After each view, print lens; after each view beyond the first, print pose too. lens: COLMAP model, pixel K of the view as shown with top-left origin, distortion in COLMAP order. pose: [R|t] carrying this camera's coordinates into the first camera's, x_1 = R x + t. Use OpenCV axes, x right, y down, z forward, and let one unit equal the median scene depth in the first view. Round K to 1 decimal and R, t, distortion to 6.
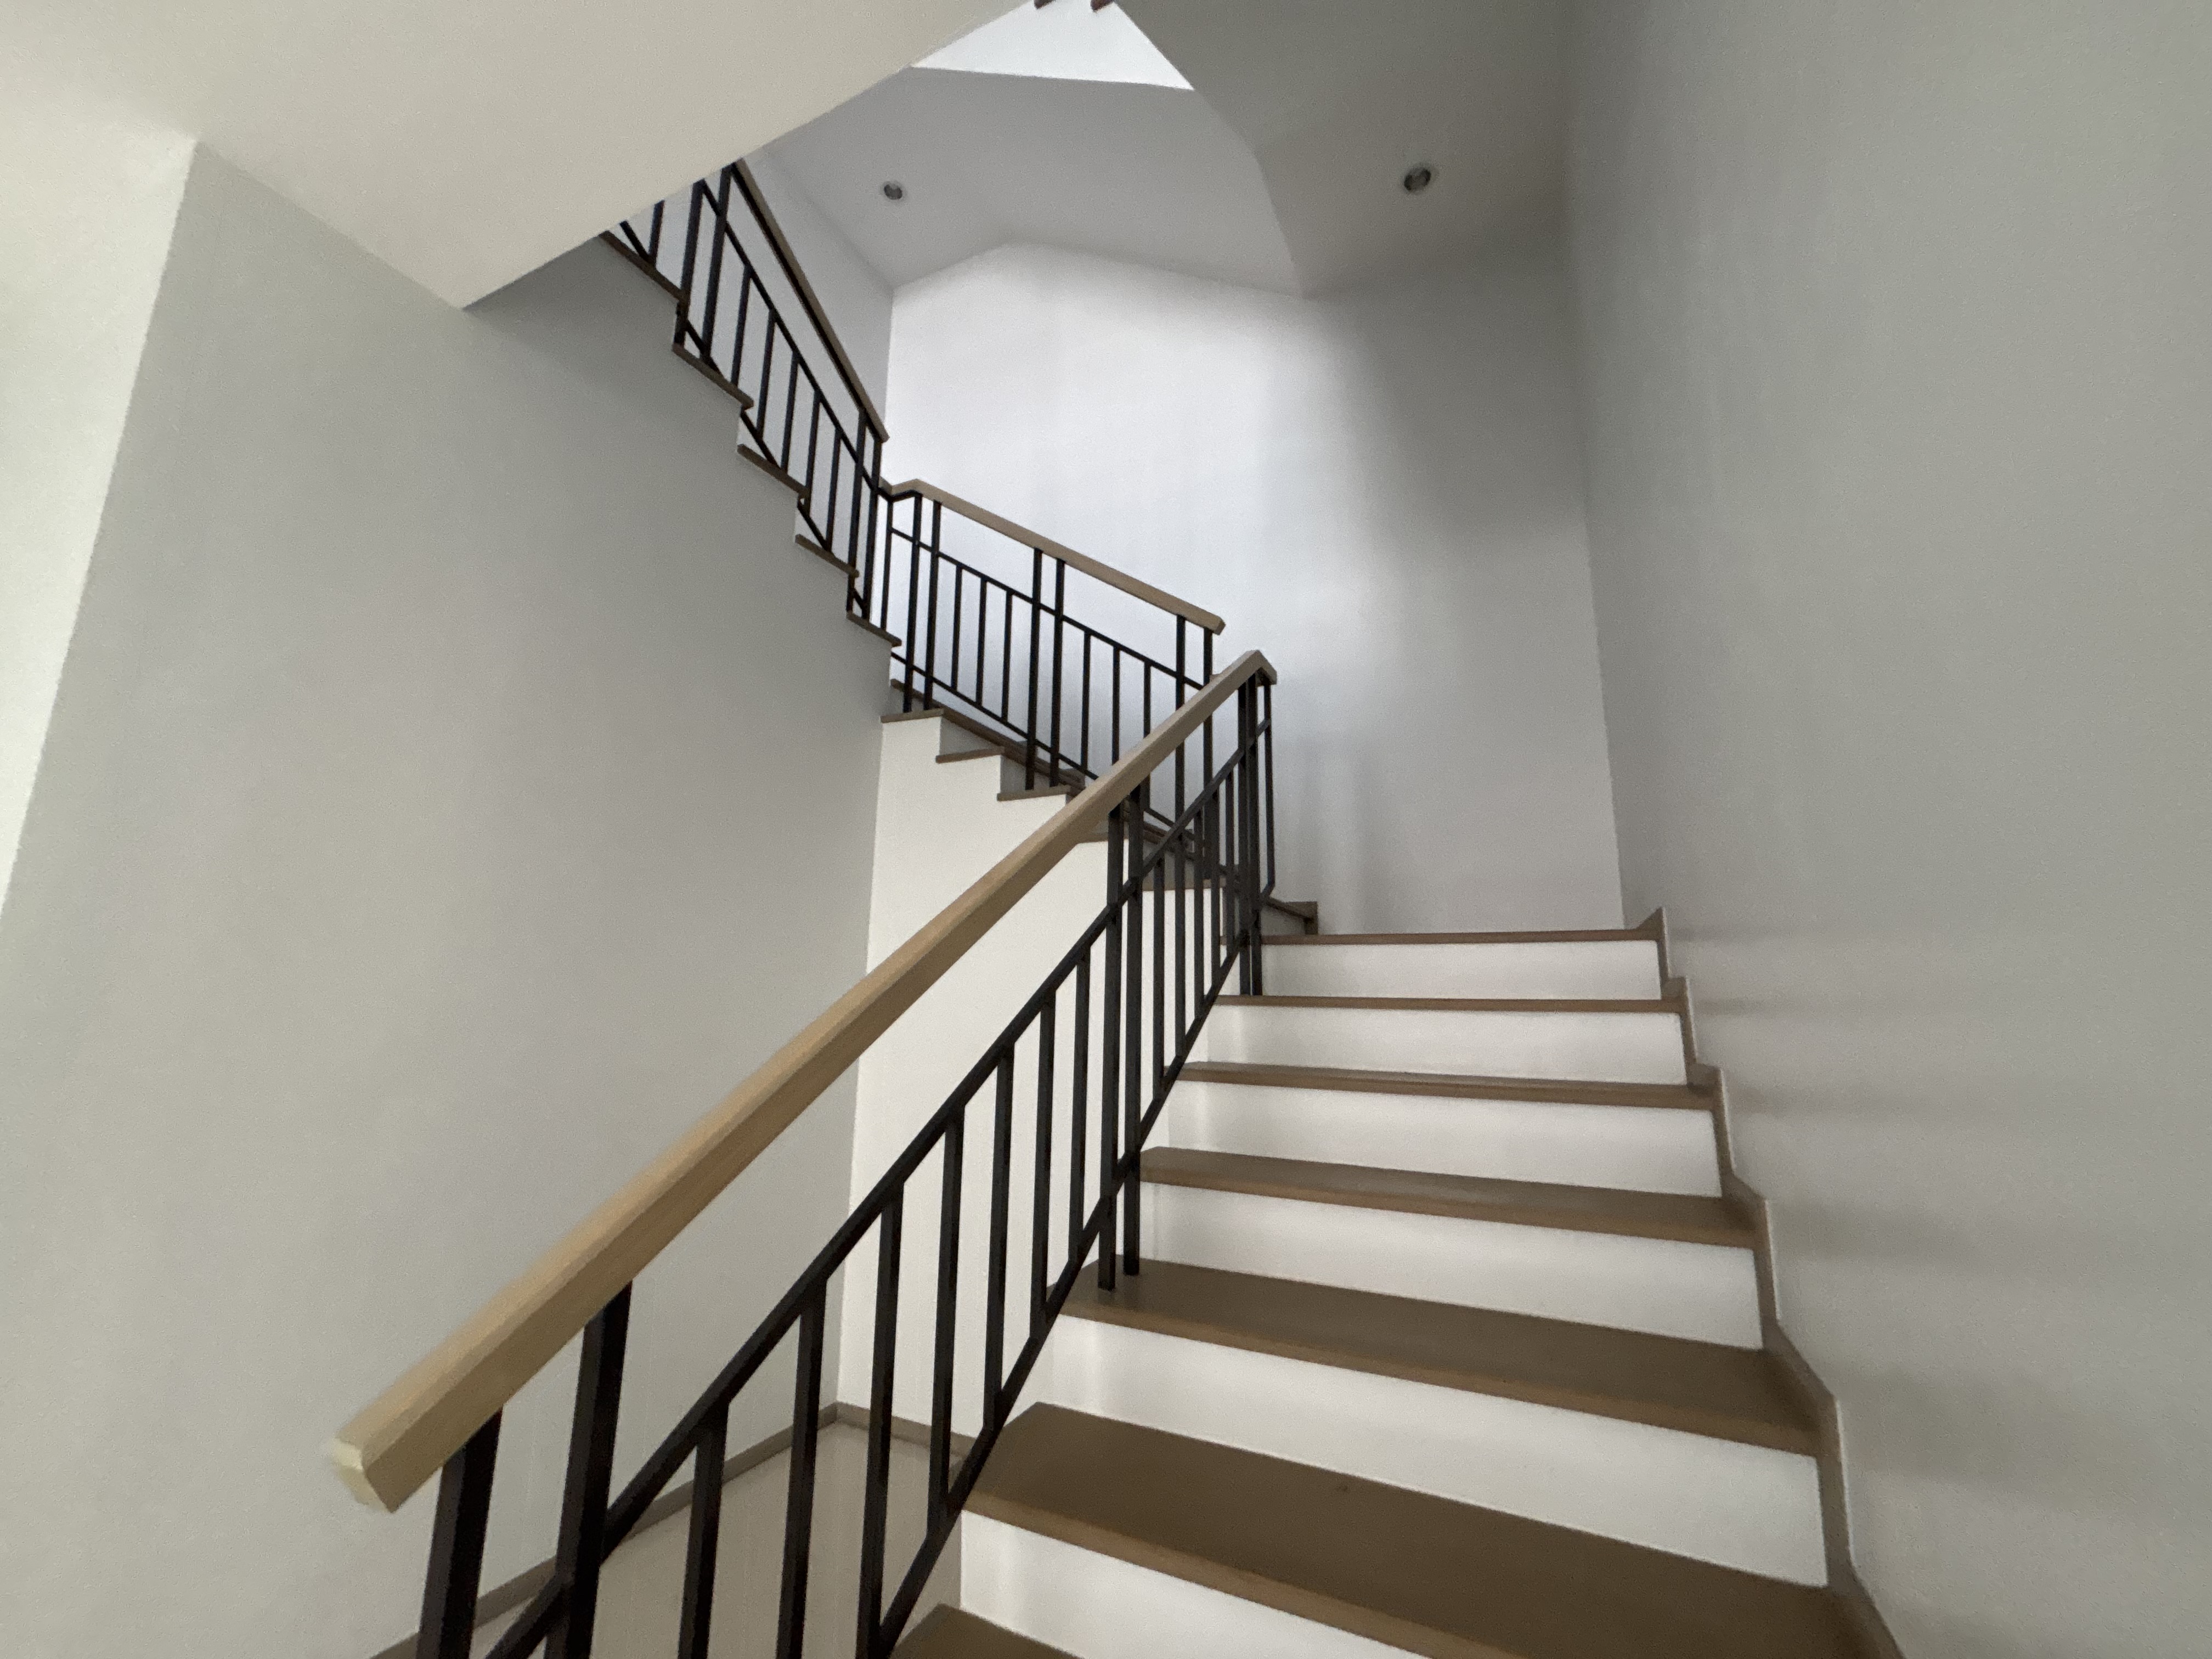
lens RADIAL K [[894.0, 0, 1112.8], [0, 894.0, 830.6], [0, 0, 1]] dist [0.003366, 0.000244]
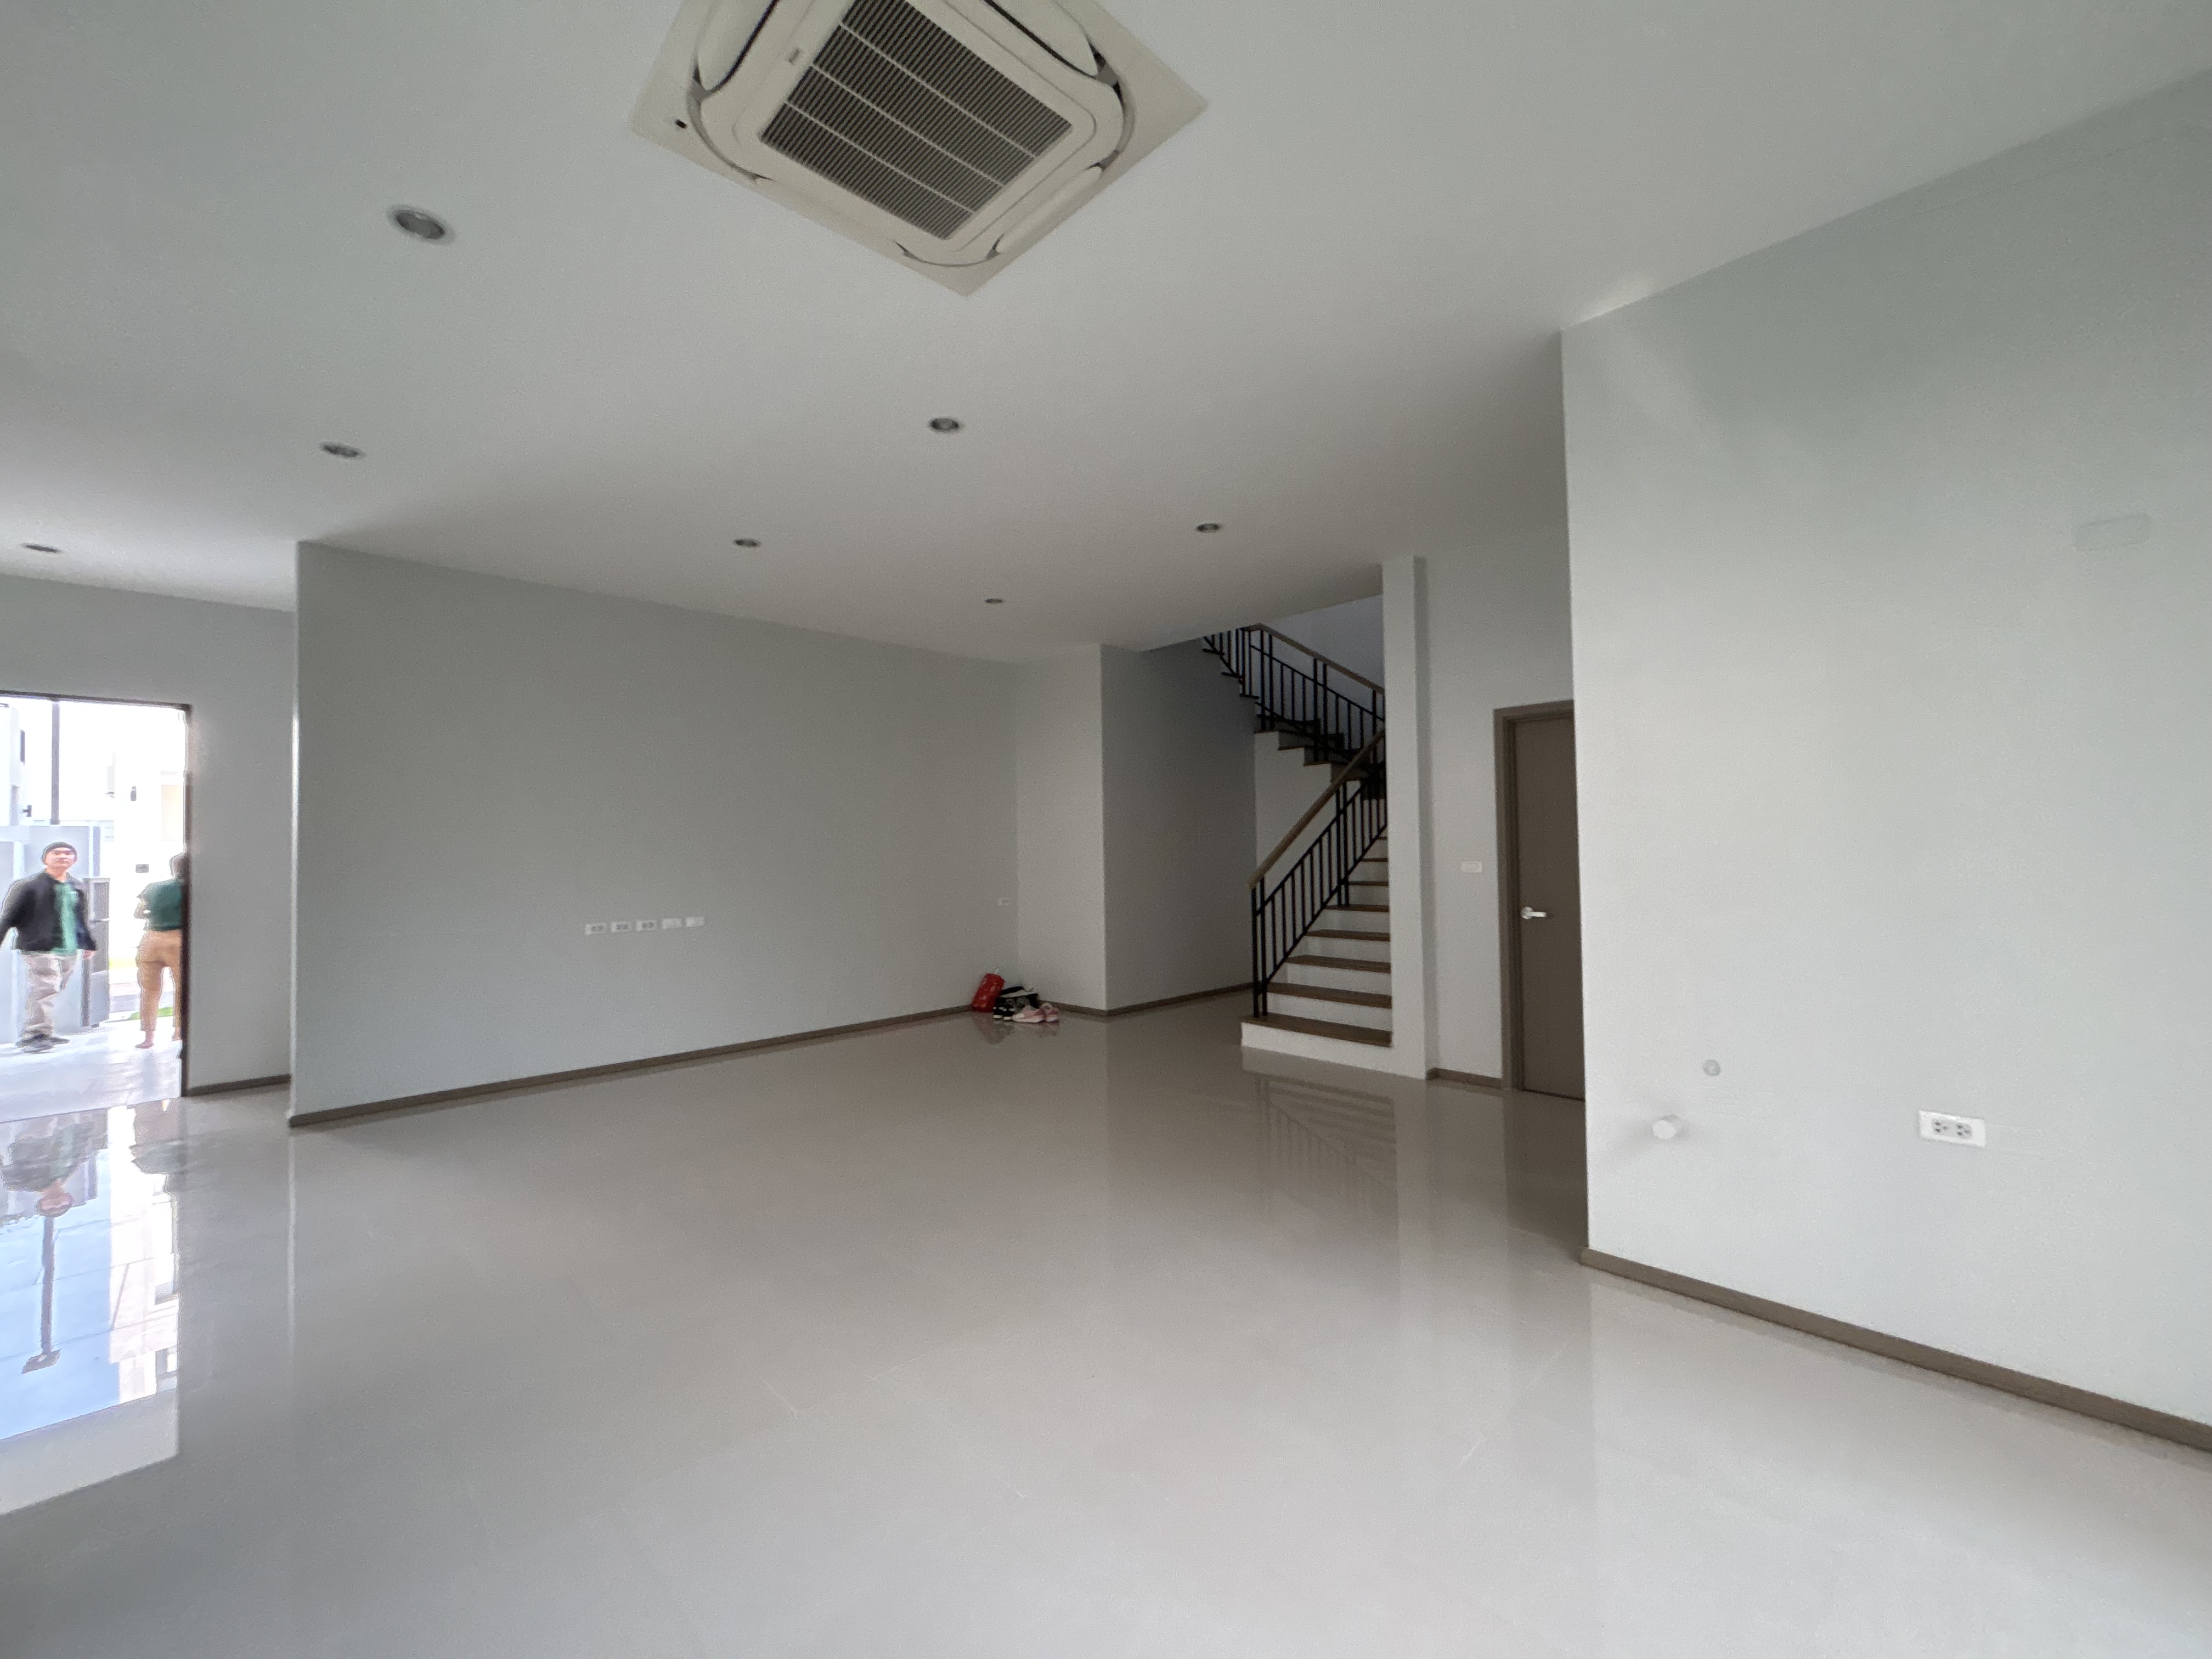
lens RADIAL K [[894.0, 0, 1111.6], [0, 894.0, 834.7], [0, 0, 1]] dist [0.003366, 0.000244]
pose [[0.943989, -0.029972, -0.328613, 0.177868], [0.083862, 0.984959, 0.151070, -0.259201], [0.319143, -0.170166, 0.932304, -1.517764]]
